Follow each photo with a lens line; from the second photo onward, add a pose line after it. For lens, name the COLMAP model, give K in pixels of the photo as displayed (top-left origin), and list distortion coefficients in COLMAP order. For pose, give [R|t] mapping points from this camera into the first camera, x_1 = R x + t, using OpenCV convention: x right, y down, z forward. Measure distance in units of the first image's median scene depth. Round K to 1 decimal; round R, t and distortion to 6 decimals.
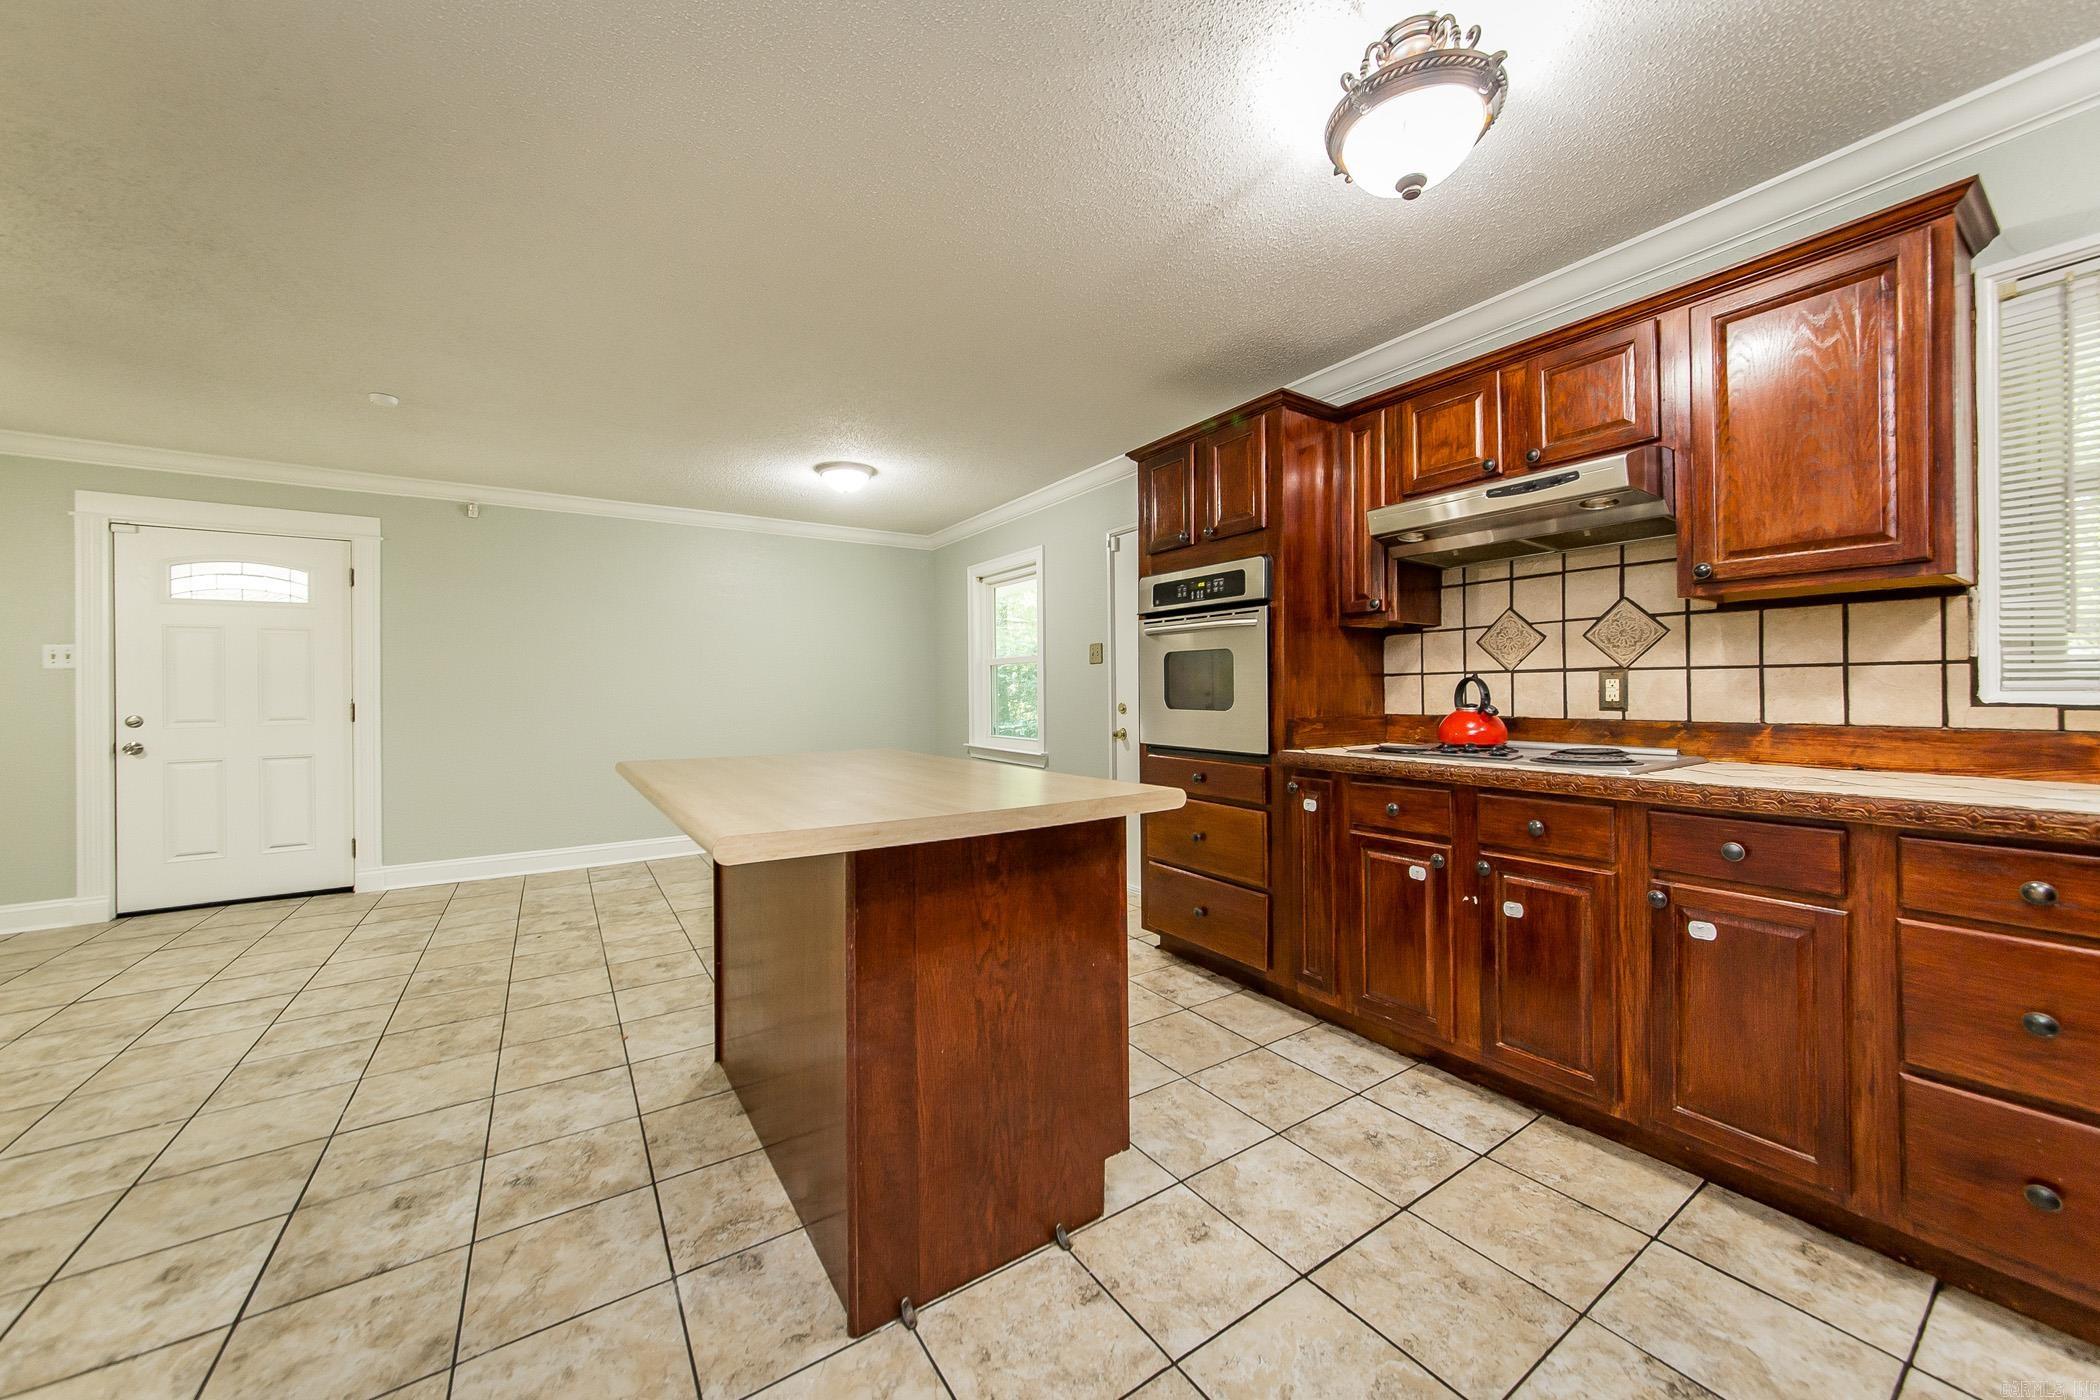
lens RADIAL K [[745.5, 0, 1044.2], [0, 745.5, 689.8], [0, 0, 1]] dist [-0.001154, 0.000157]
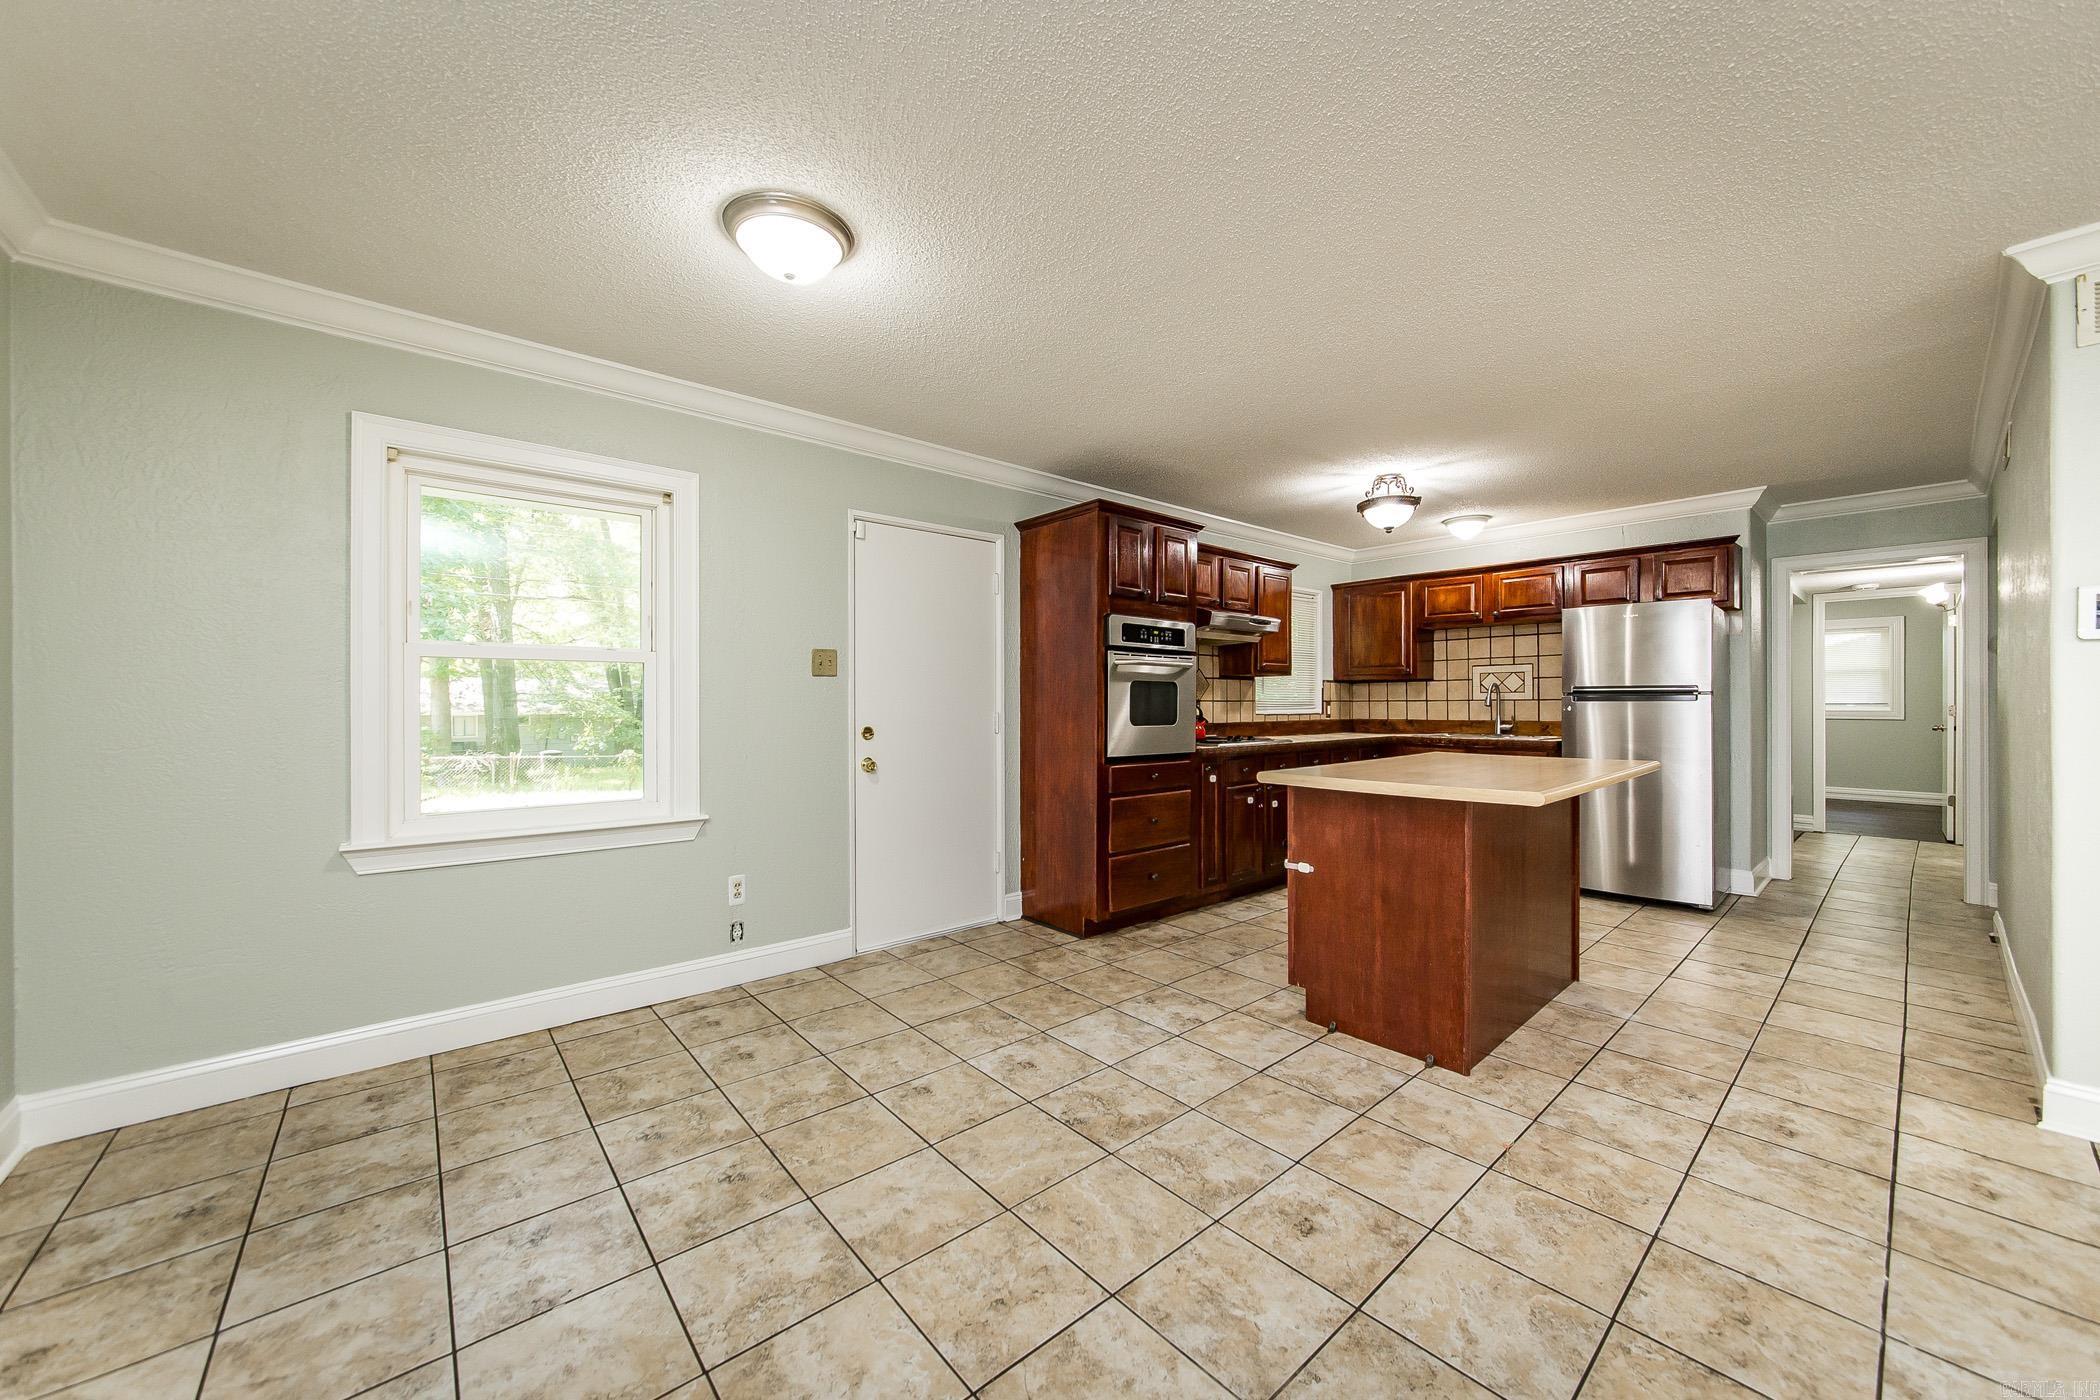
lens RADIAL K [[764.2, 0, 1041.3], [0, 764.2, 702.2], [0, 0, 1]] dist [-0.012803, 0.003785]
pose [[-0.121670, 0.006951, 0.992546, -1.395707], [-0.000644, 0.999975, -0.007082, -0.006522], [-0.992570, -0.001501, -0.121662, 1.693925]]
